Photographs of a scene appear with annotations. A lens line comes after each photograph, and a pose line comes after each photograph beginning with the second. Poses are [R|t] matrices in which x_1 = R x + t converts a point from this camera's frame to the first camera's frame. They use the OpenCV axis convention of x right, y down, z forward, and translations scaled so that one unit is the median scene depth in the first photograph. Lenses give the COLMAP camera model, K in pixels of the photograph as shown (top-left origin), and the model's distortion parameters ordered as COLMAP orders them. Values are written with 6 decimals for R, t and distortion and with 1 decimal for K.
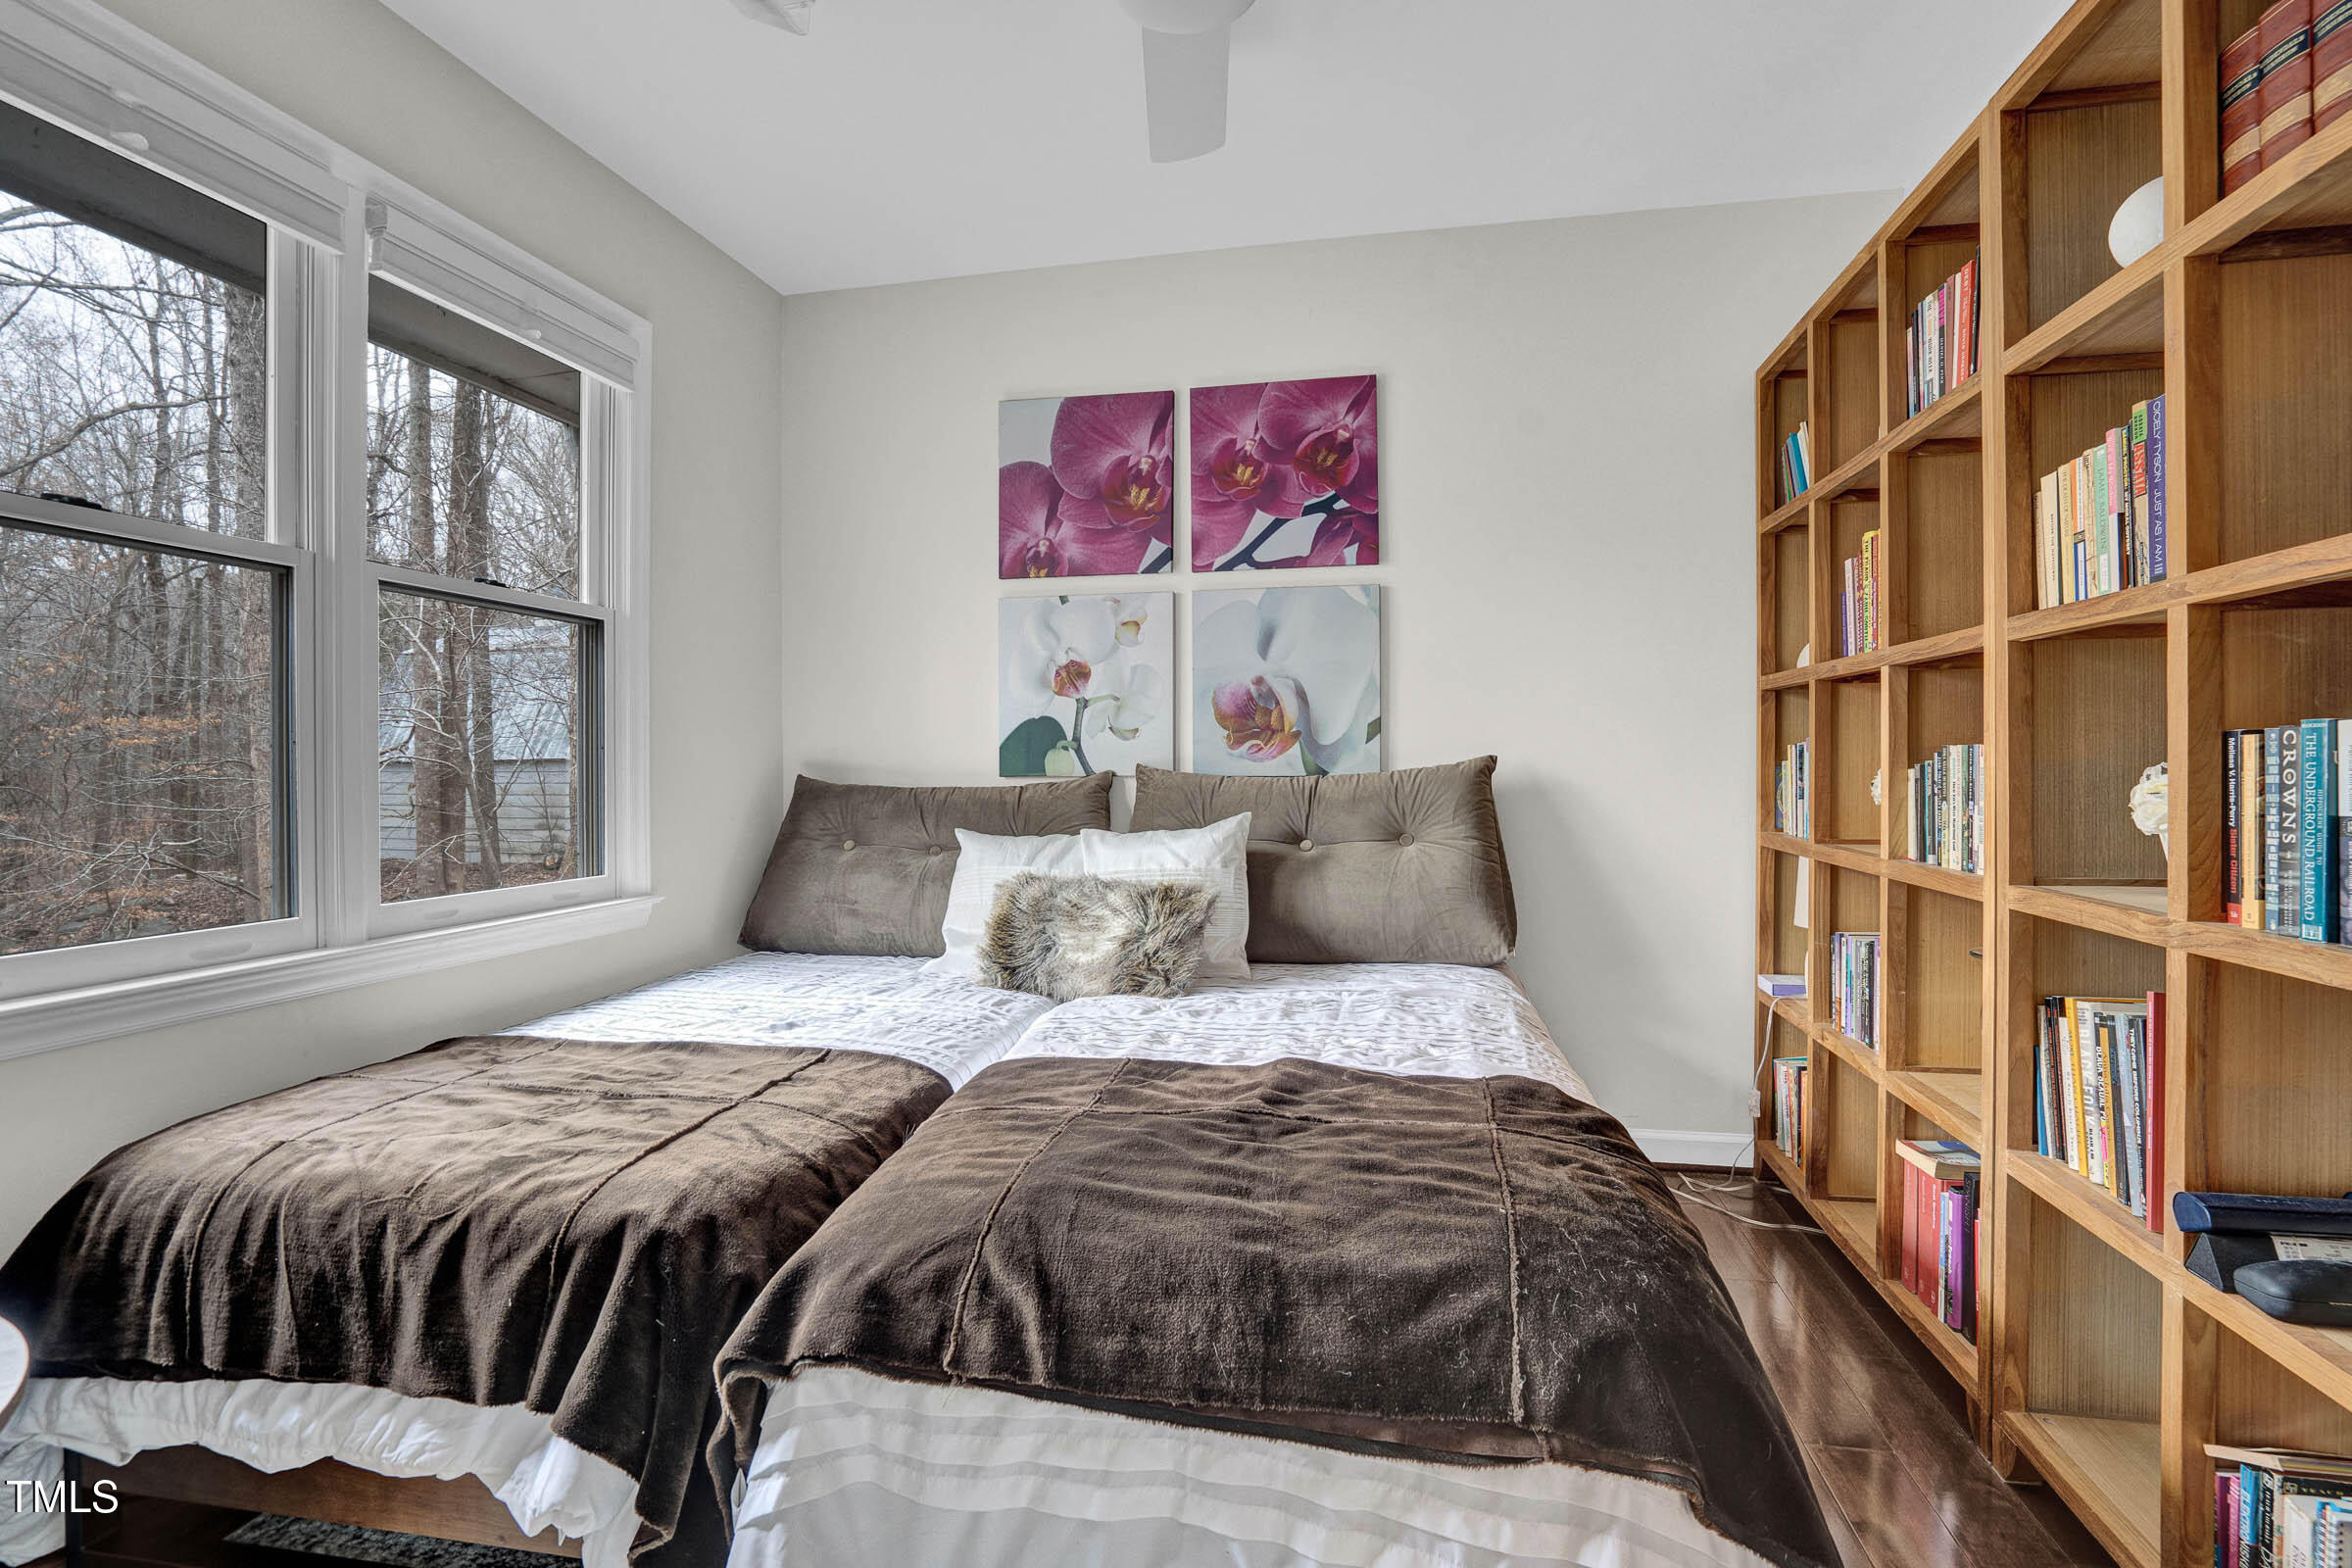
lens RADIAL K [[1125.2, 0, 1176.0], [0, 1125.2, 784.0], [0, 0, 1]] dist [-0.061386, 0.029220]
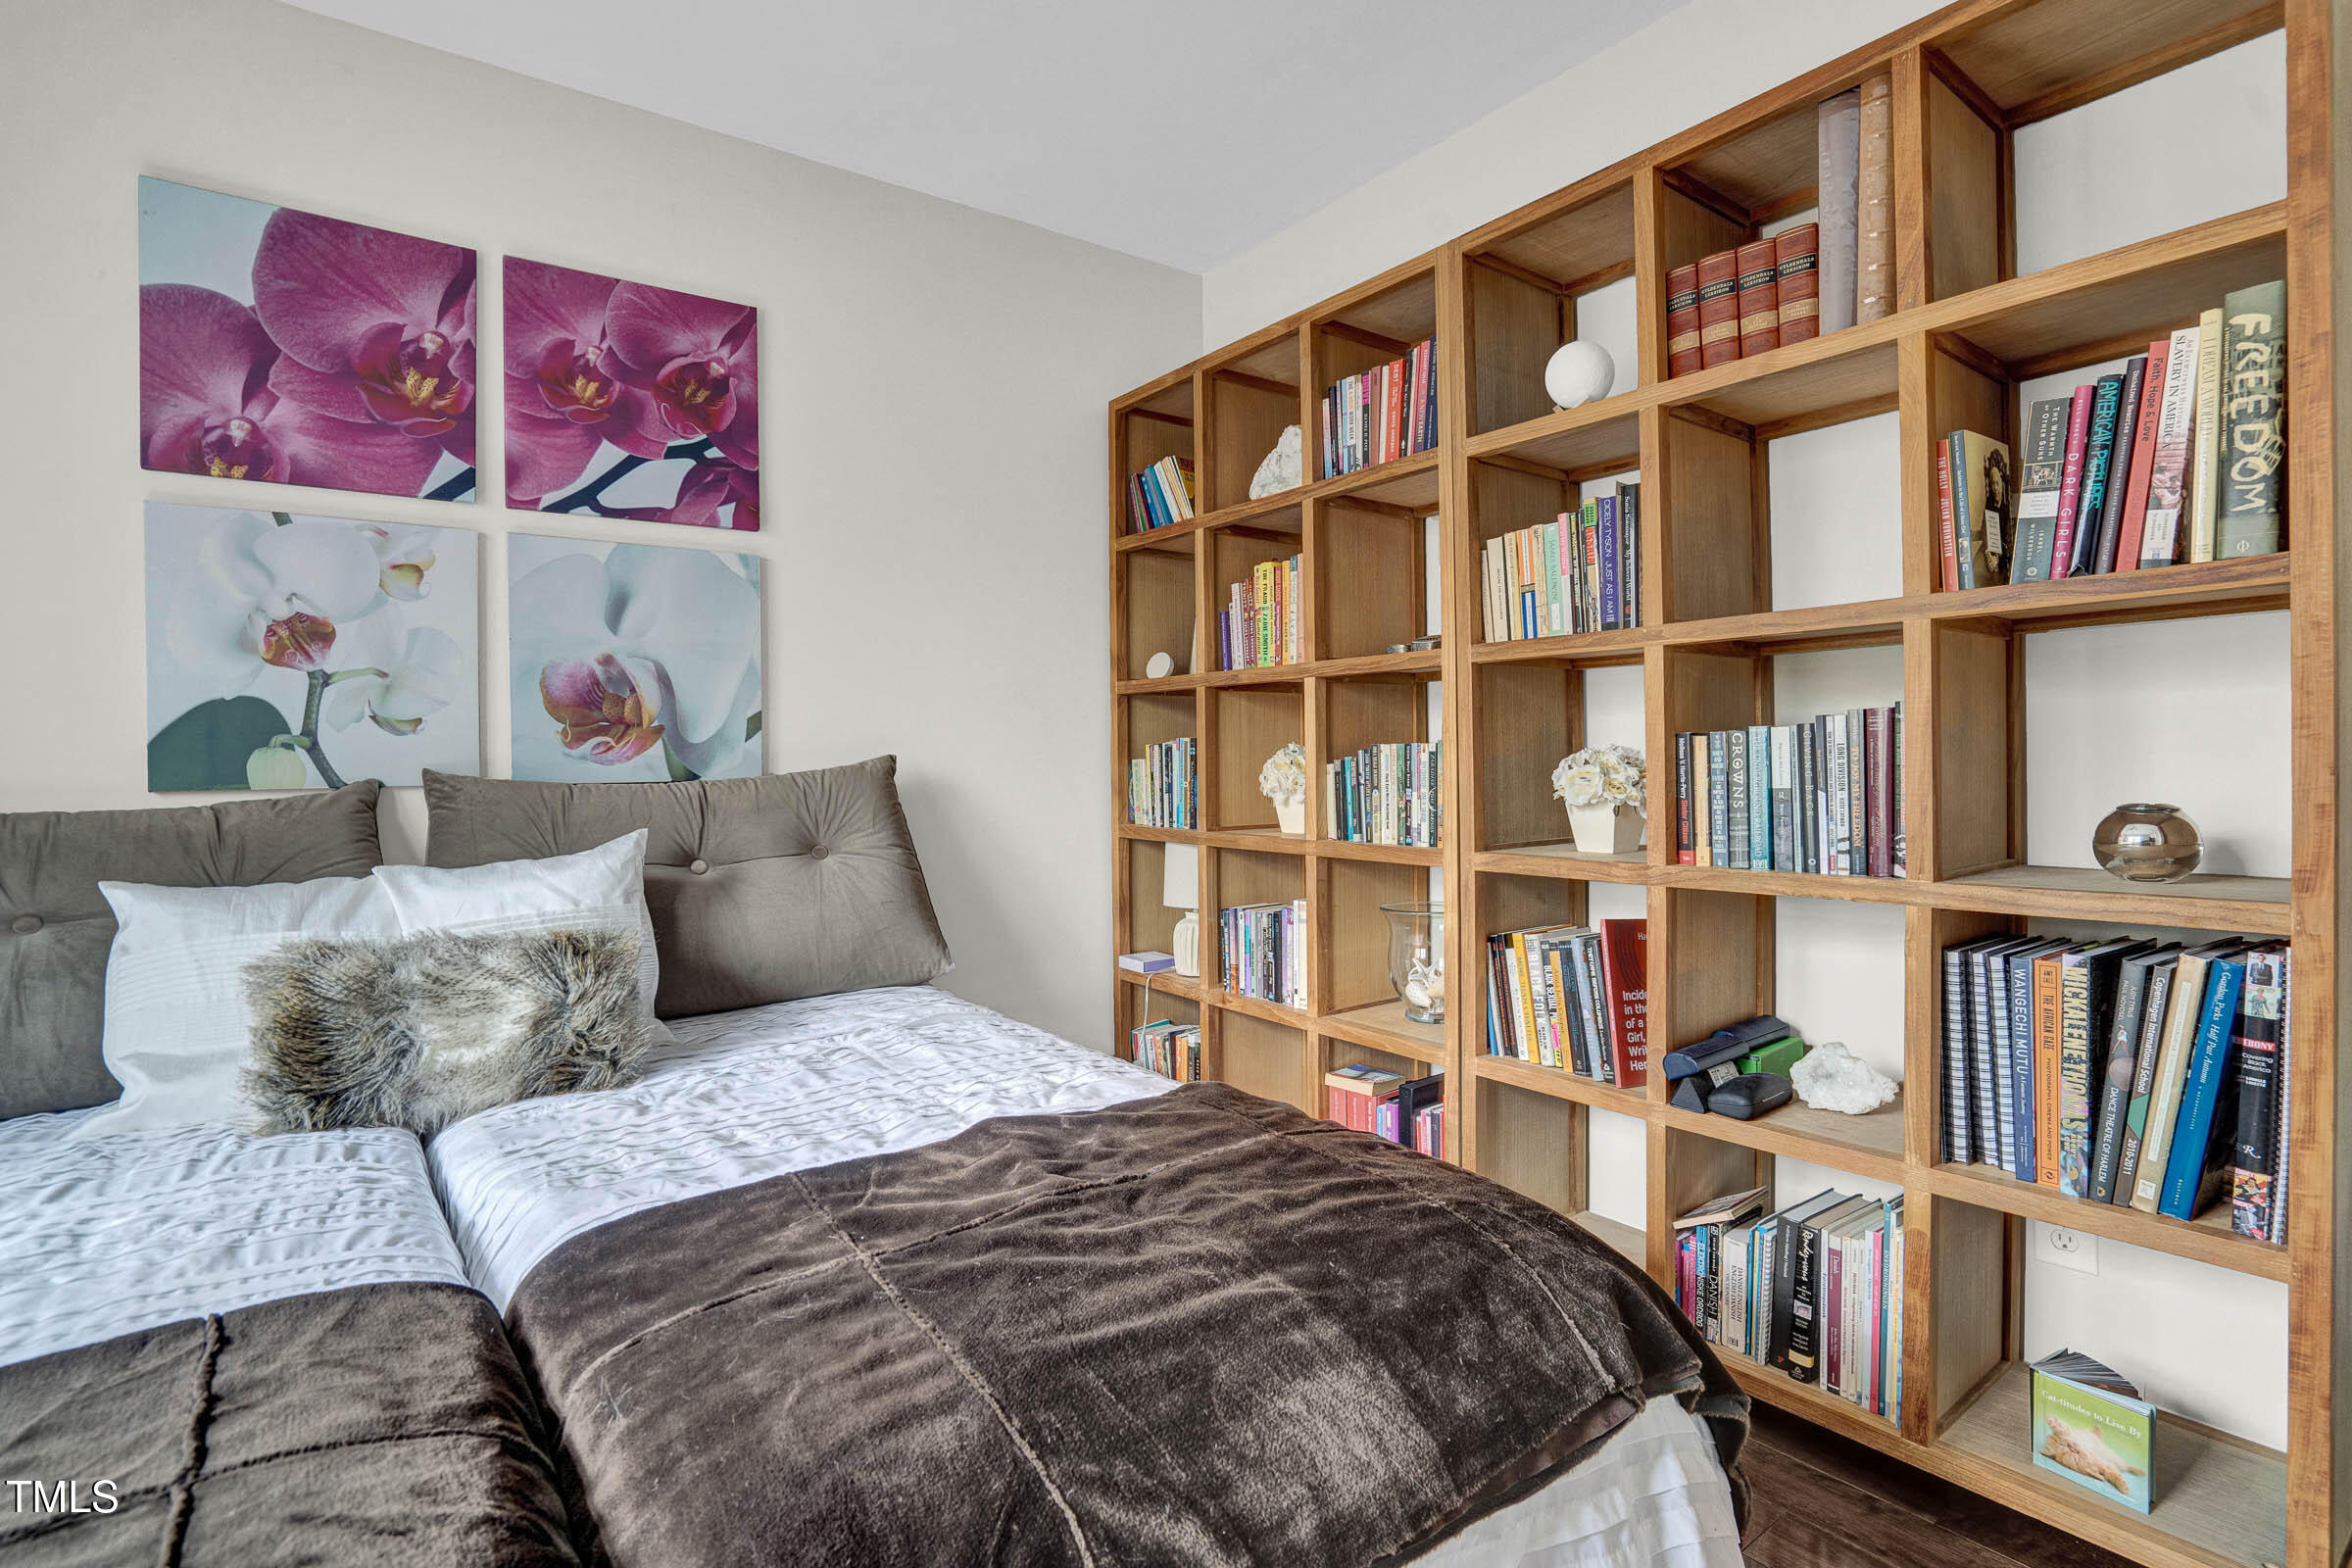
lens RADIAL K [[1125.2, 0, 1176.0], [0, 1125.2, 784.0], [0, 0, 1]] dist [-0.061386, 0.029220]
pose [[0.667535, -0.019899, 0.744312, -0.241570], [0.022748, 0.999721, 0.006326, -0.002308], [-0.744231, 0.012709, 0.667802, 0.202451]]
